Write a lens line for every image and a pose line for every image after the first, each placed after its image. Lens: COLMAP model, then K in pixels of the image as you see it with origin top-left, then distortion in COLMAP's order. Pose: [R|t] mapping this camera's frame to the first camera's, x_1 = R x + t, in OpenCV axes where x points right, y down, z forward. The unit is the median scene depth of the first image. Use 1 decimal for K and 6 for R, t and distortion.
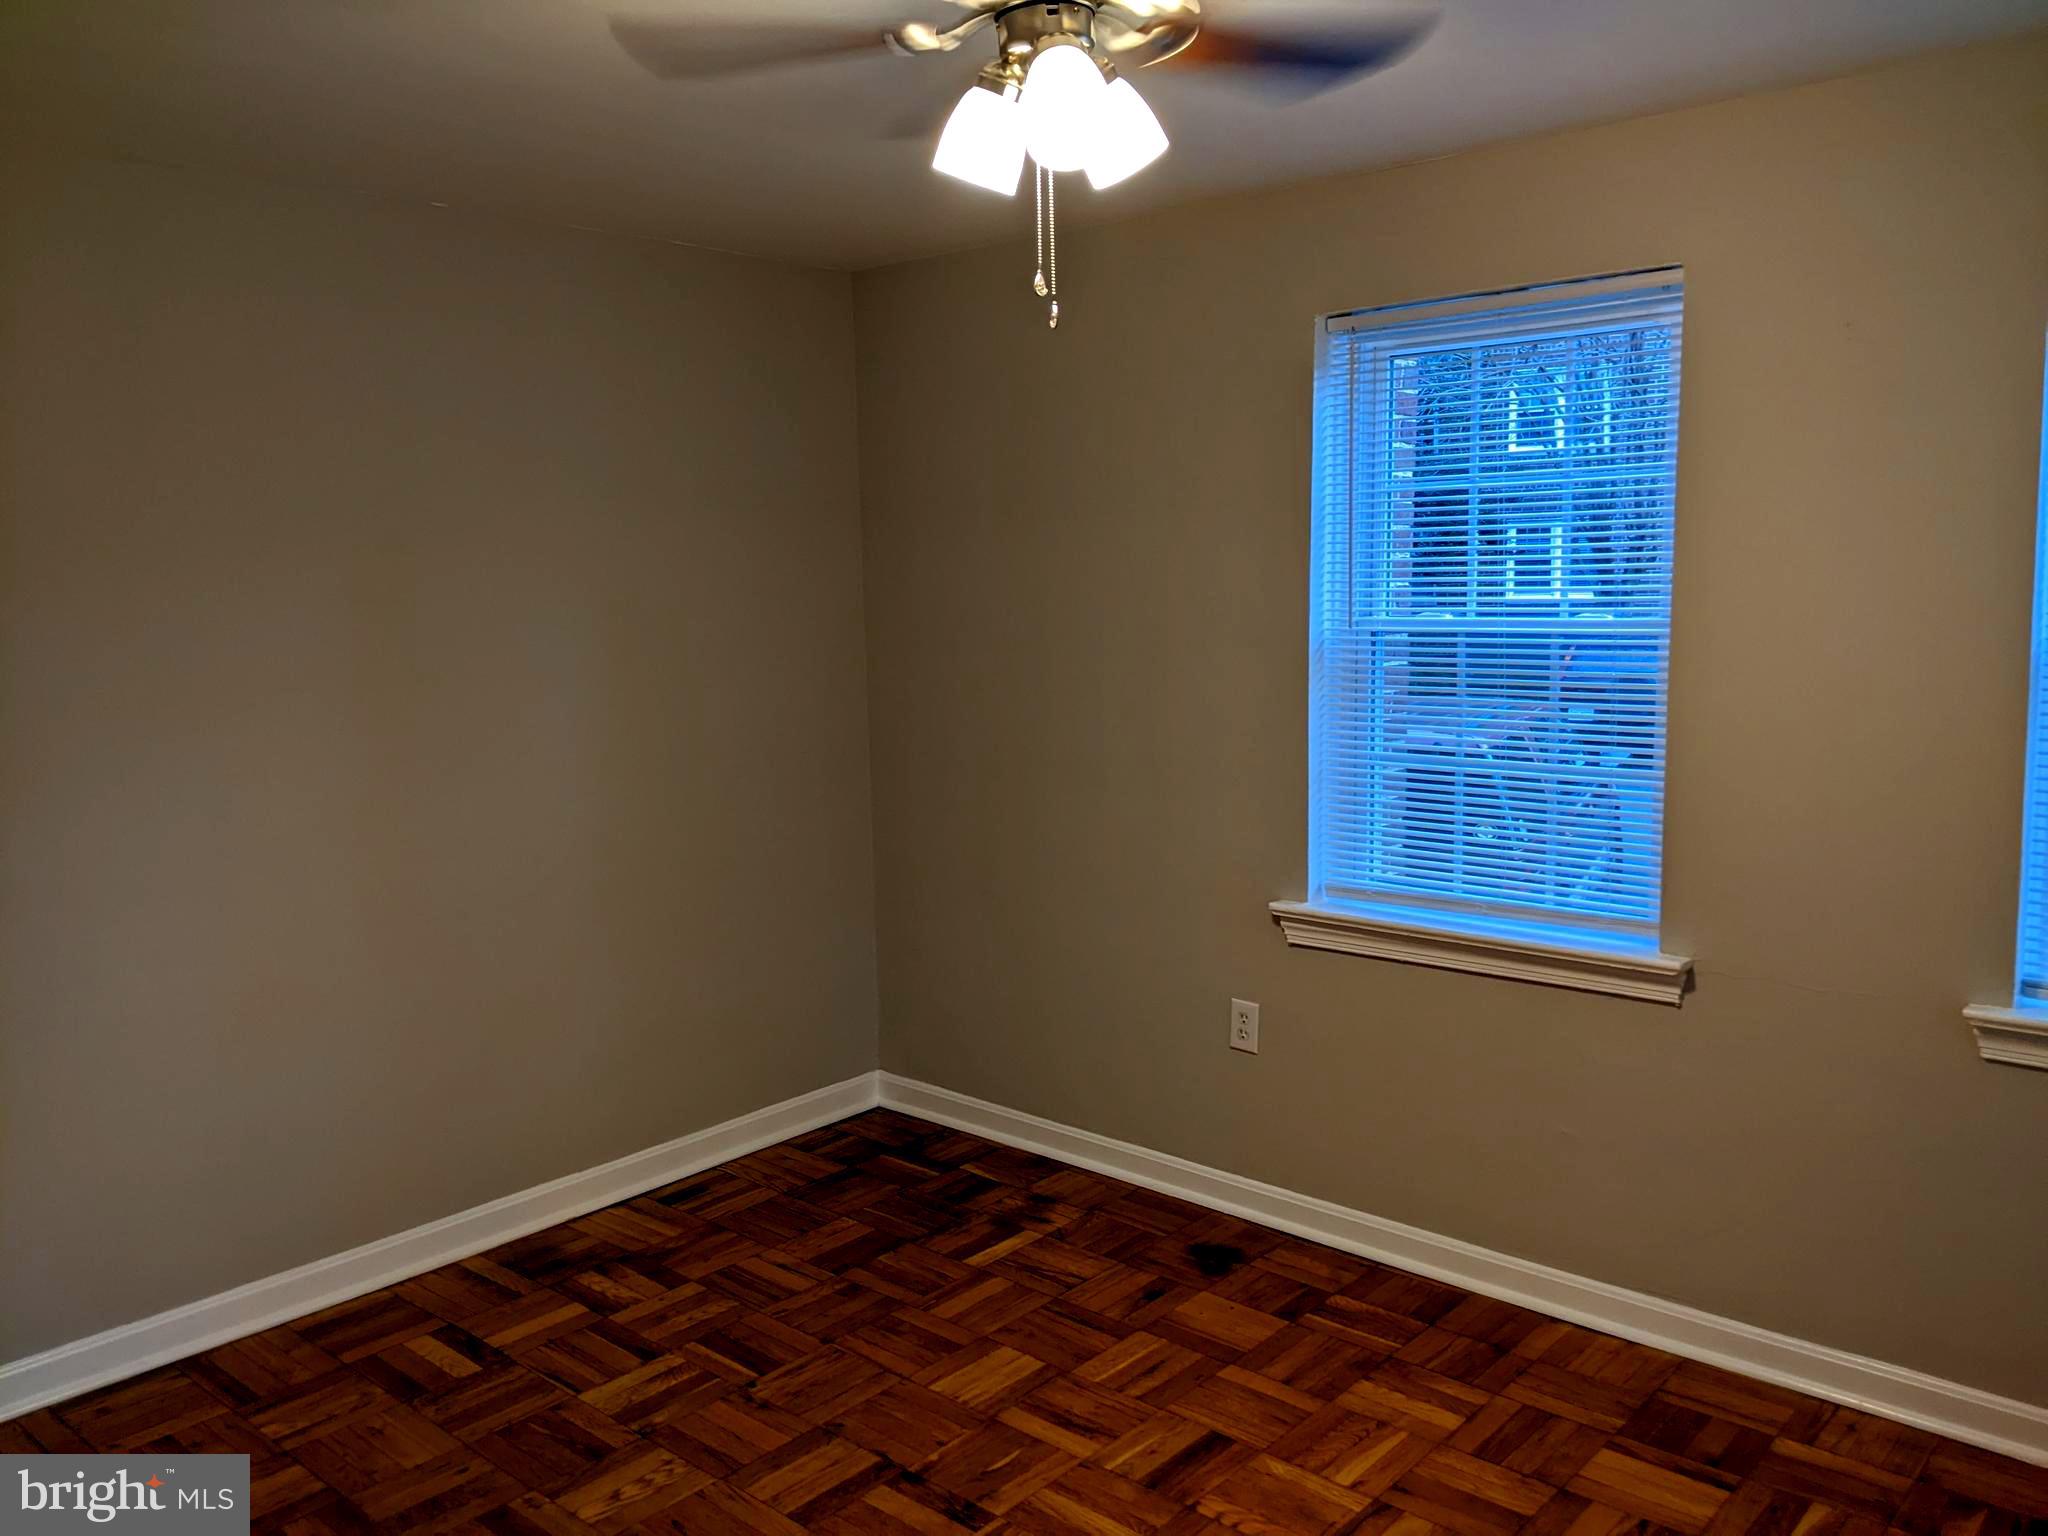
lens RADIAL K [[1649.6, 0, 1025.7], [0, 1649.6, 757.4], [0, 0, 1]] dist [0.098722, -0.138358]
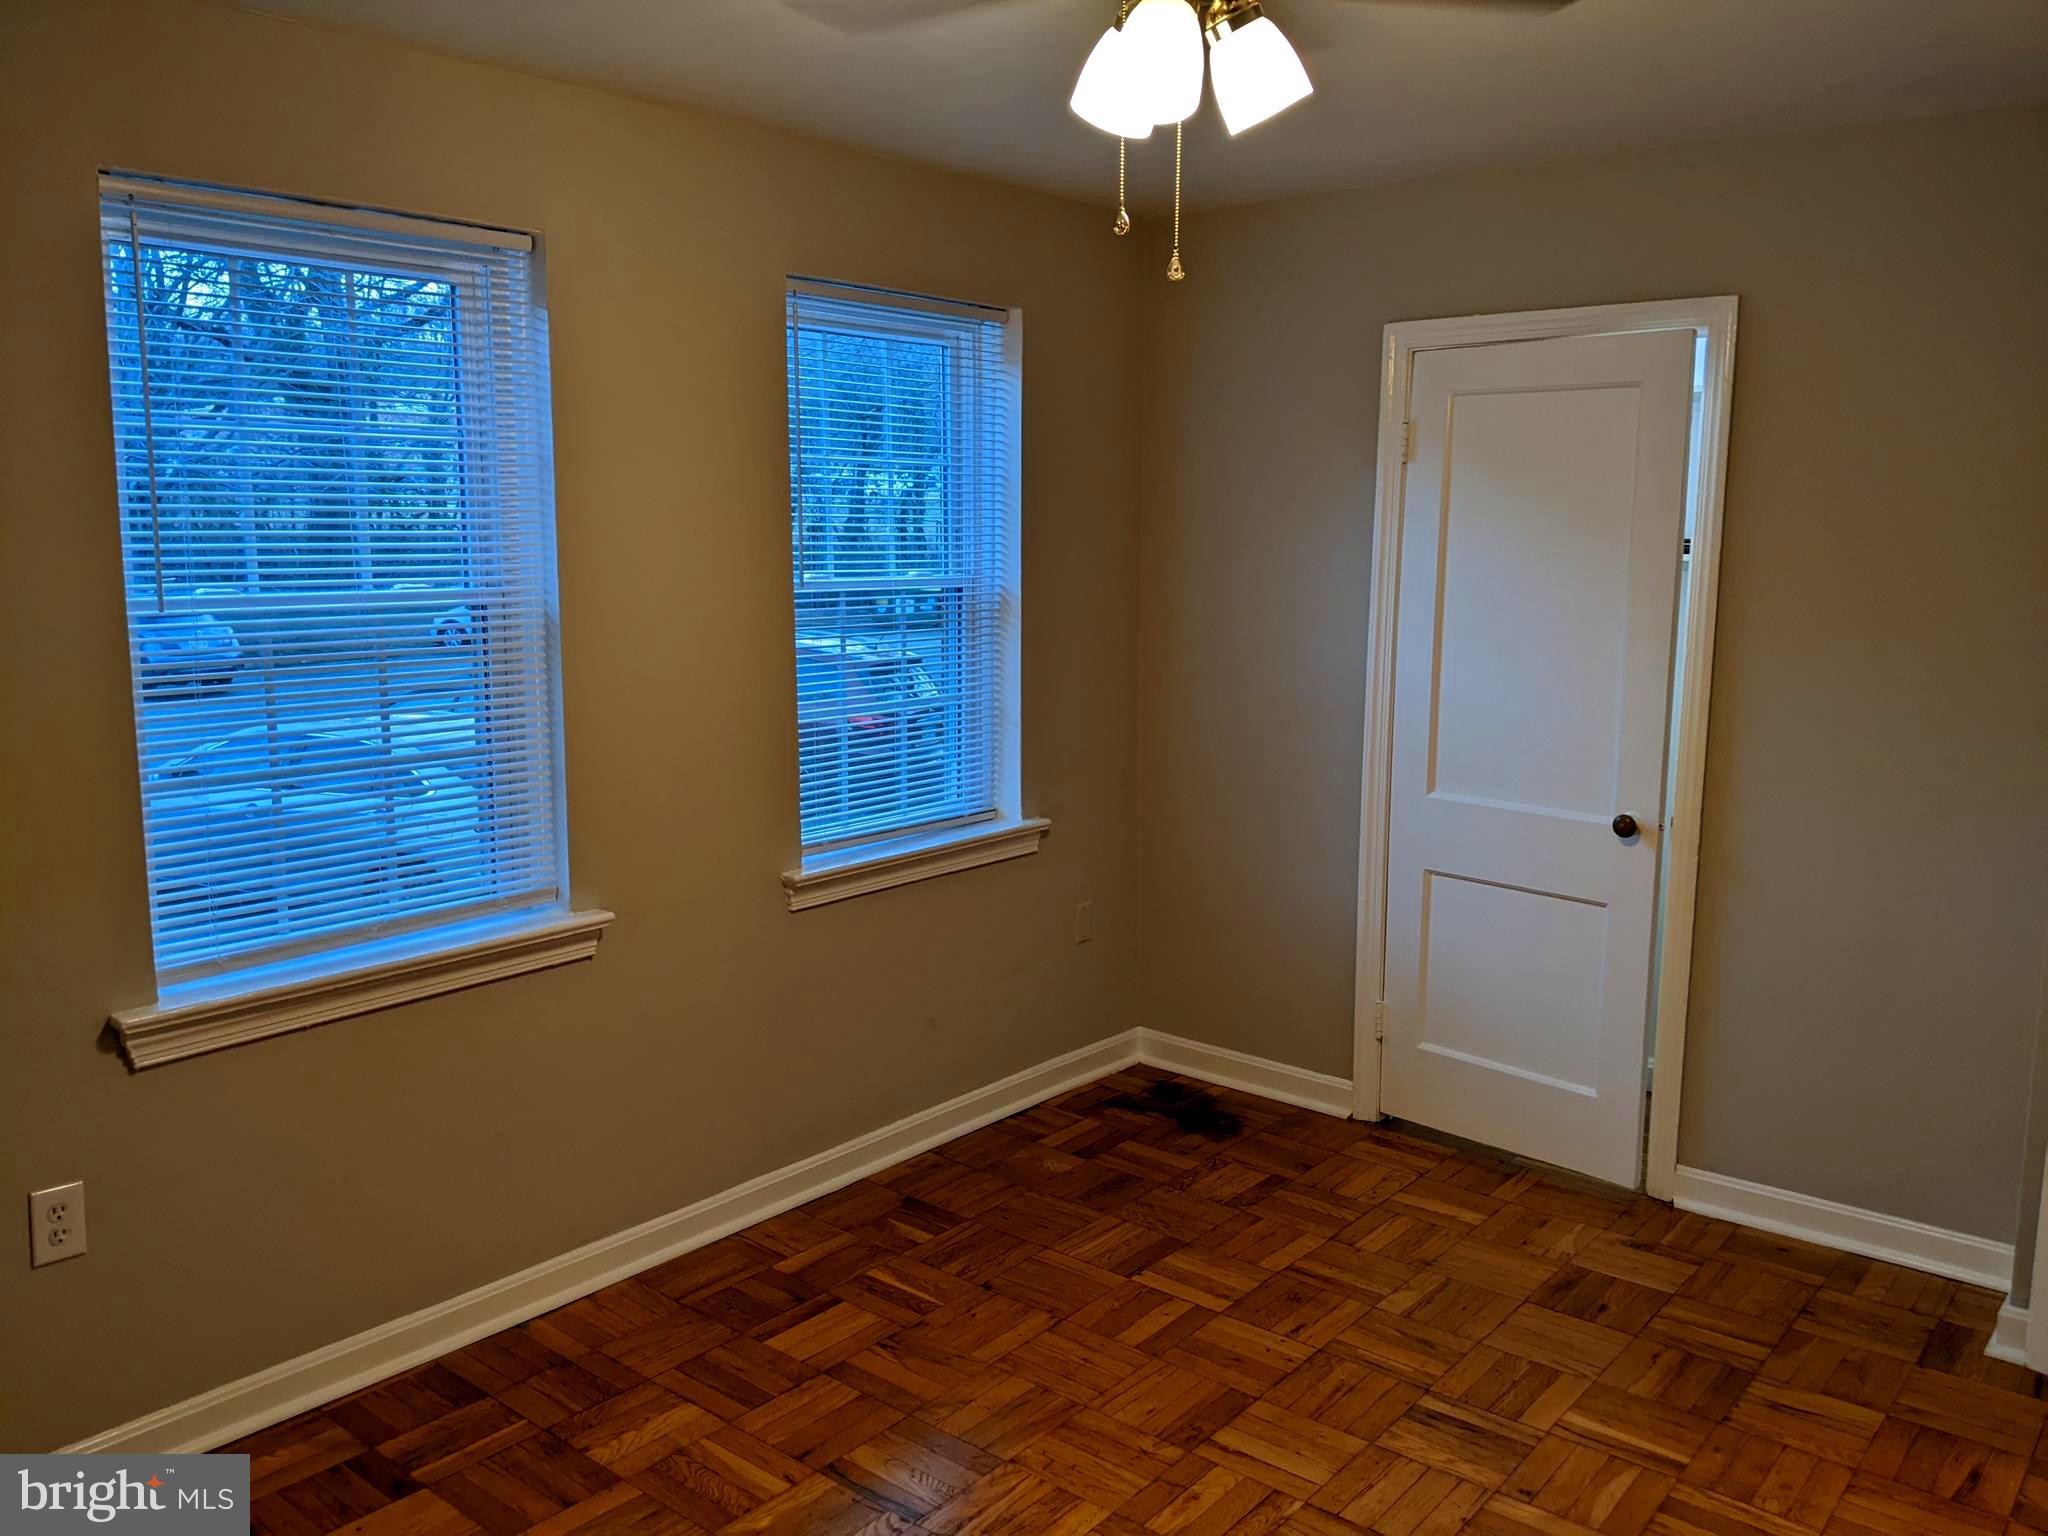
lens RADIAL K [[1649.6, 0, 1022.4], [0, 1649.6, 758.6], [0, 0, 1]] dist [0.098722, -0.138358]
pose [[-0.027242, -0.128177, 0.991377, -0.626859], [0.112807, 0.985016, 0.130455, -0.078028], [-0.993243, 0.115388, -0.012375, 0.727903]]
